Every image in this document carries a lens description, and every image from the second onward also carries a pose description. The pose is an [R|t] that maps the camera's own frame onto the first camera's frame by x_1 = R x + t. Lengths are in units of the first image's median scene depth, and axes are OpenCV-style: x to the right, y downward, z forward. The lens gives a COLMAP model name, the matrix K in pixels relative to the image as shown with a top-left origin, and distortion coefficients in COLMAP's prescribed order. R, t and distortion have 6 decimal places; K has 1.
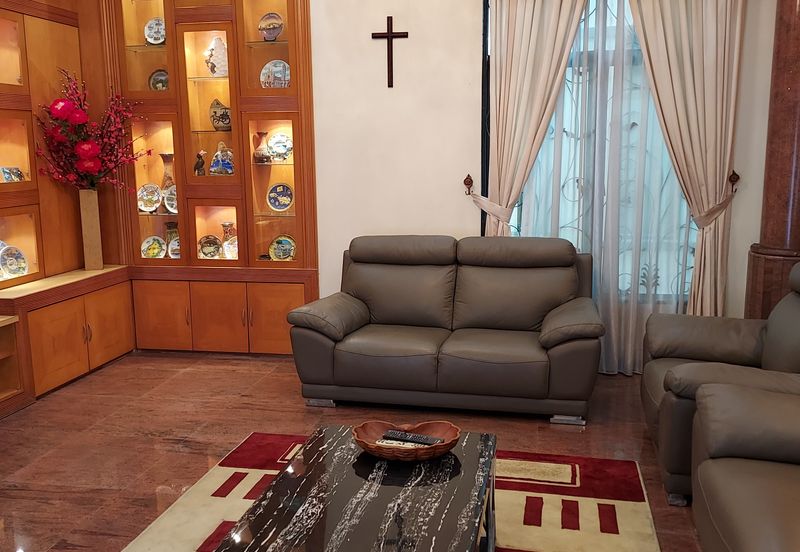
lens RADIAL K [[762.8, 0, 403.2], [0, 762.8, 275.1], [0, 0, 1]] dist [0.028932, 0.000000]
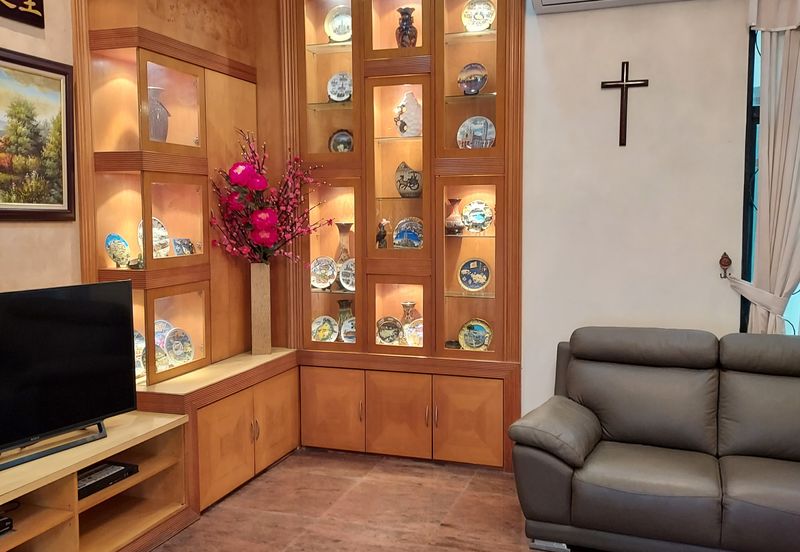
lens RADIAL K [[762.8, 0, 397.1], [0, 762.8, 275.6], [0, 0, 1]] dist [0.028932, 0.000000]
pose [[0.989551, 0.018955, -0.142931, -0.137708], [-0.030311, 0.996516, -0.077693, -0.036273], [0.140960, 0.081214, 0.986679, 0.167791]]
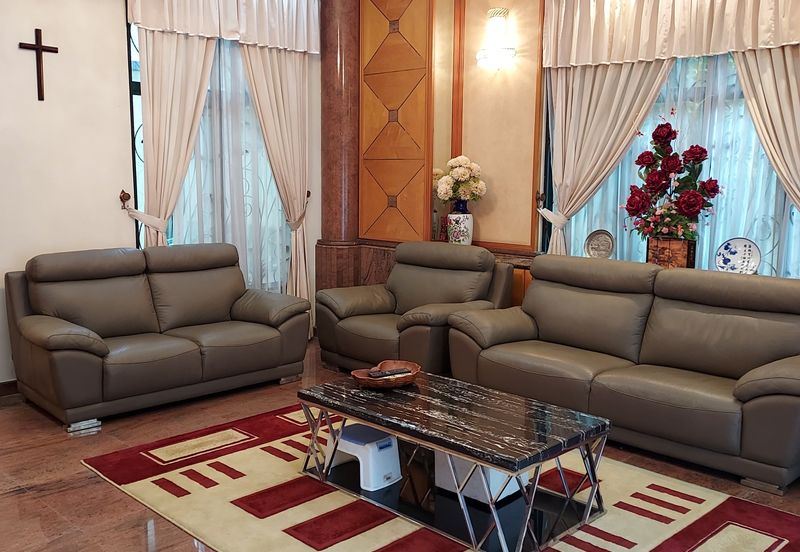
lens RADIAL K [[762.8, 0, 403.5], [0, 762.8, 272.8], [0, 0, 1]] dist [0.028932, 0.000000]
pose [[0.534434, -0.091636, 0.840228, -0.616075], [0.116032, 0.992648, 0.034456, -0.009482], [-0.837208, 0.079079, 0.541138, 0.104441]]
